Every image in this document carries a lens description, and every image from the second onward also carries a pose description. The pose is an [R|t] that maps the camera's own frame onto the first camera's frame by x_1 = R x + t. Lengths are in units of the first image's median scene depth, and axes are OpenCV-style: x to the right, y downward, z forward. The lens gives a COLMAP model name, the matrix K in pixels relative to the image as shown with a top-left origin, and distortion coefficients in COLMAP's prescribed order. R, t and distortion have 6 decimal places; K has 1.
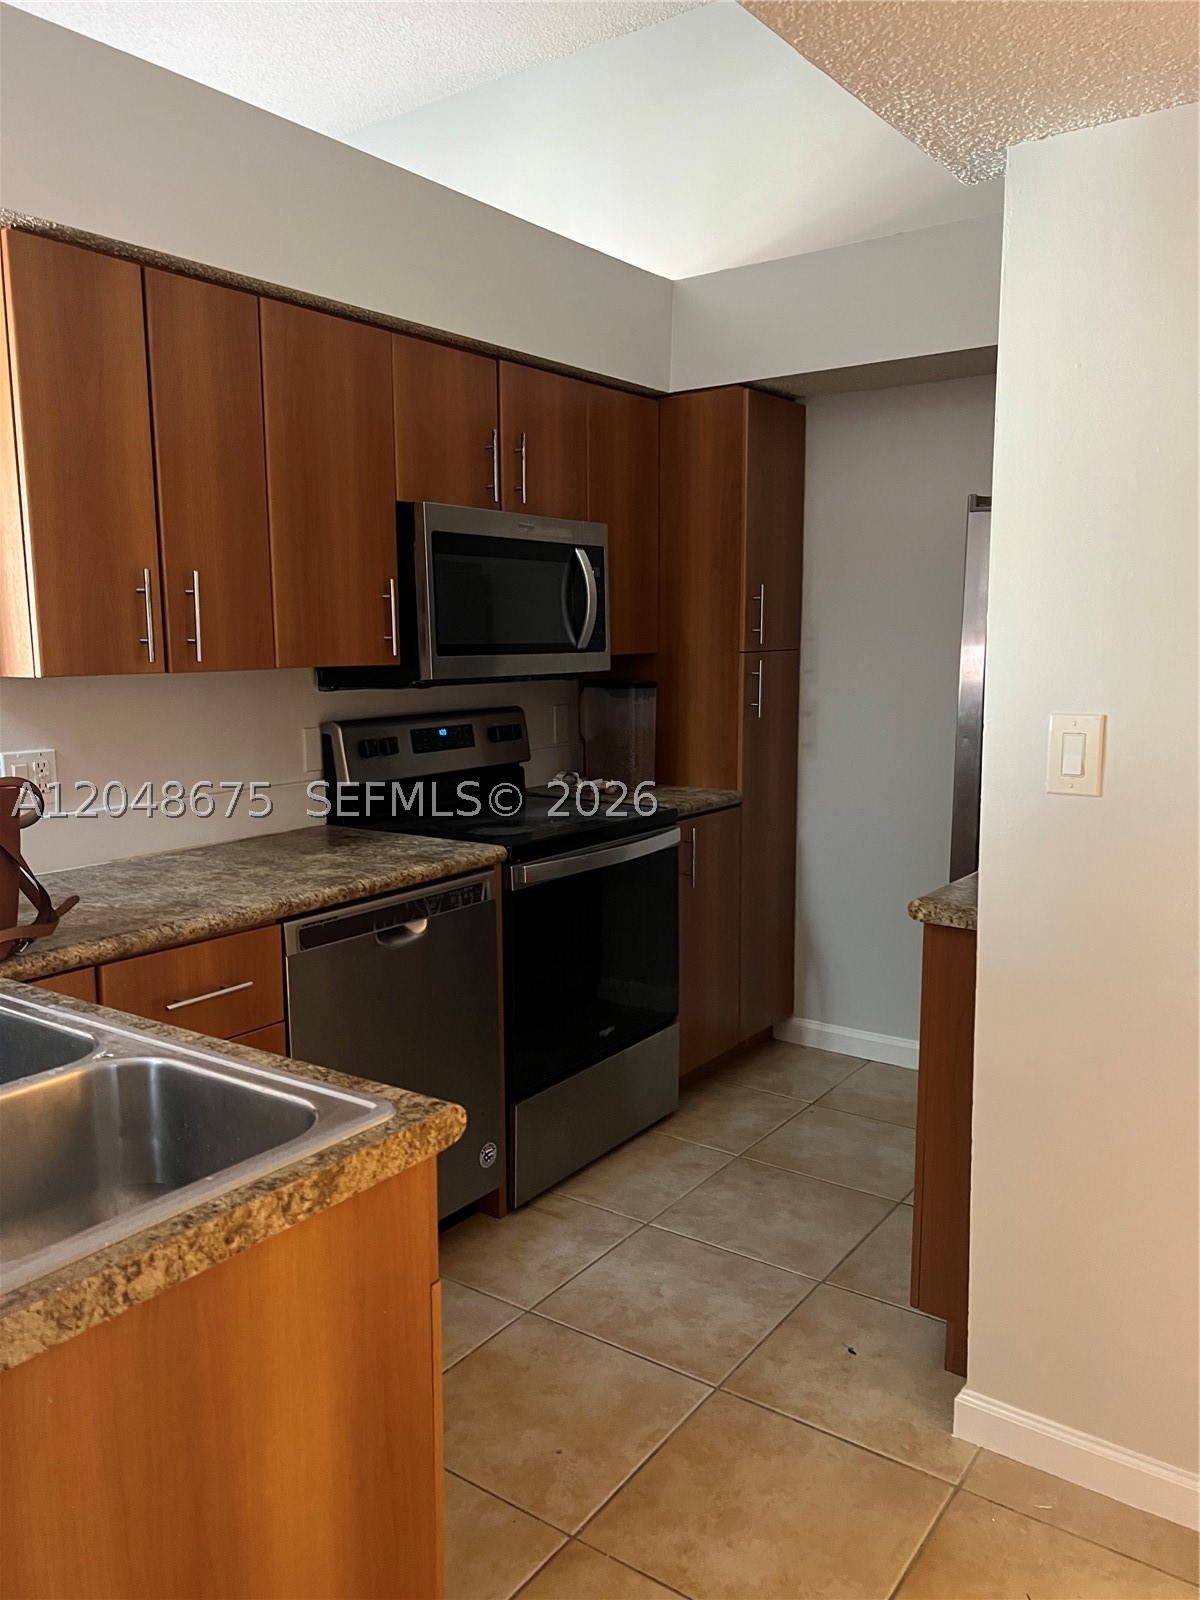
lens RADIAL K [[1199.9, 0, 600.0], [0, 1199.9, 800.0], [0, 0, 1]] dist [0.048598, -0.000417]
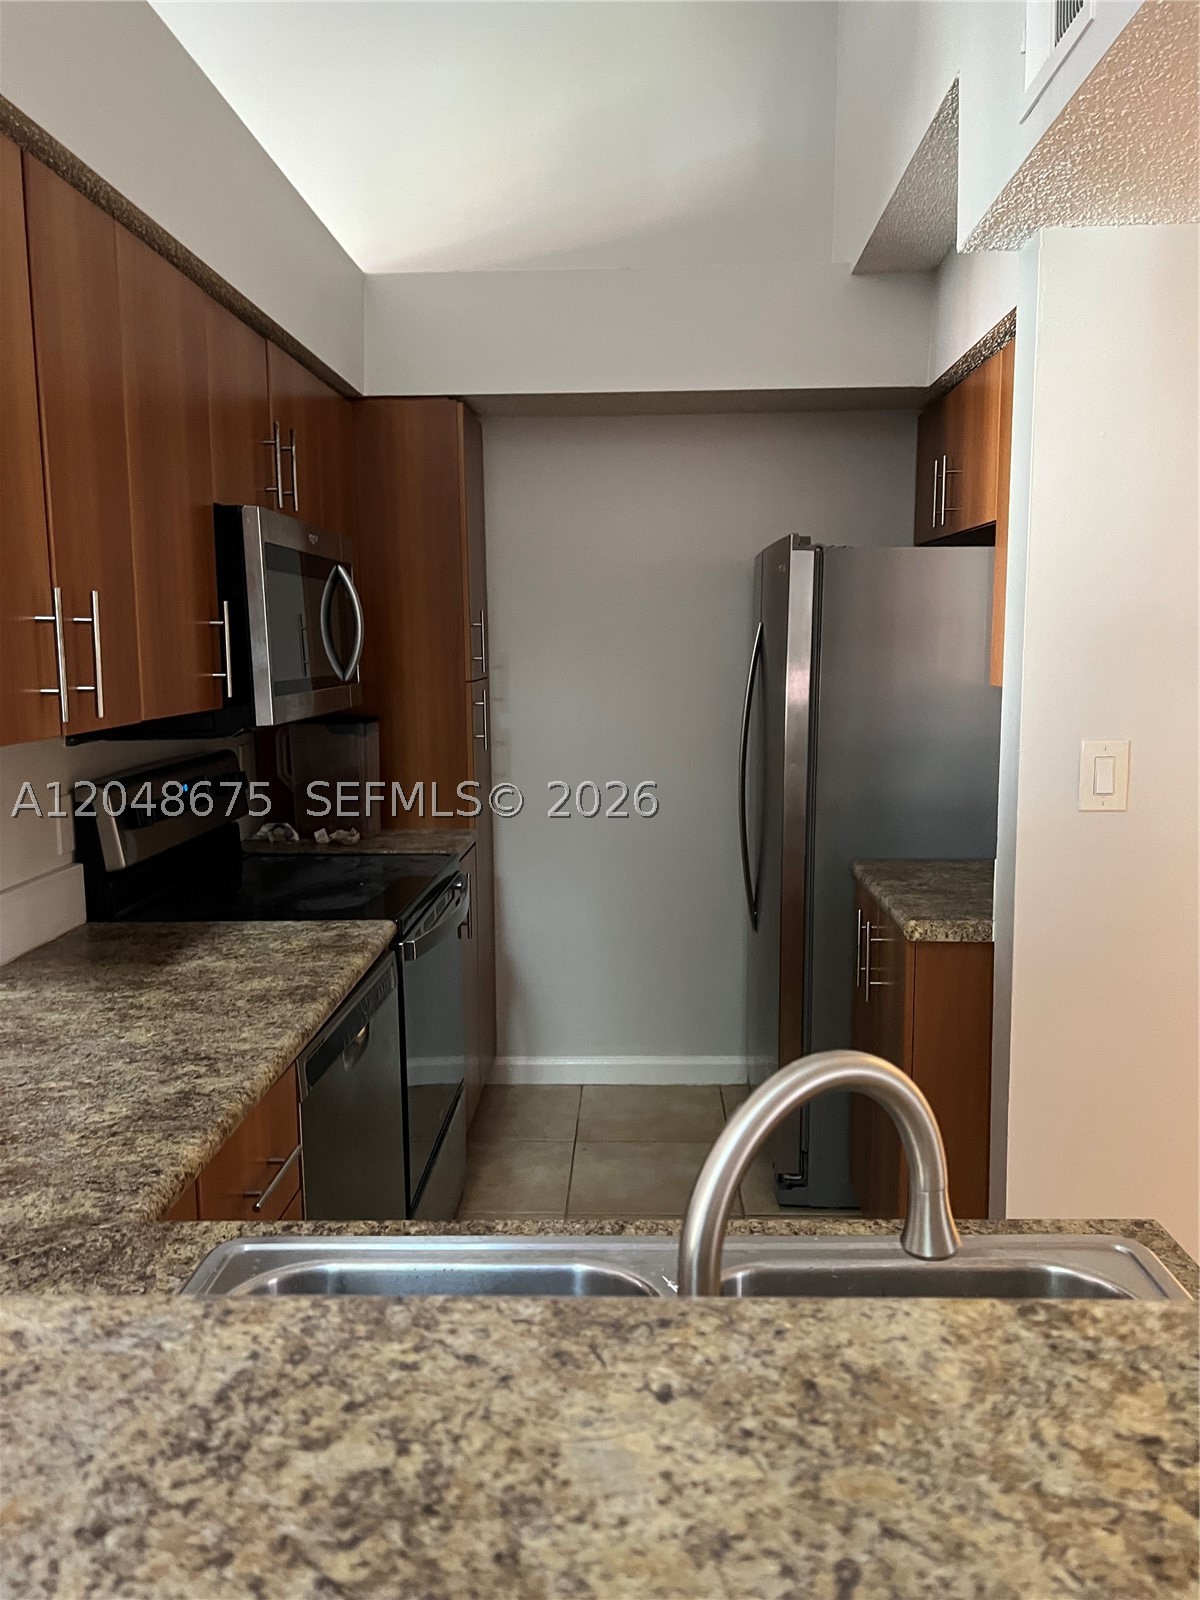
lens RADIAL K [[1199.9, 0, 600.0], [0, 1199.9, 800.0], [0, 0, 1]] dist [0.048598, -0.000417]
pose [[0.827668, -0.074101, 0.556305, -0.333143], [0.080015, 0.996699, 0.013715, -0.036130], [-0.555485, 0.033161, 0.830865, 0.167697]]
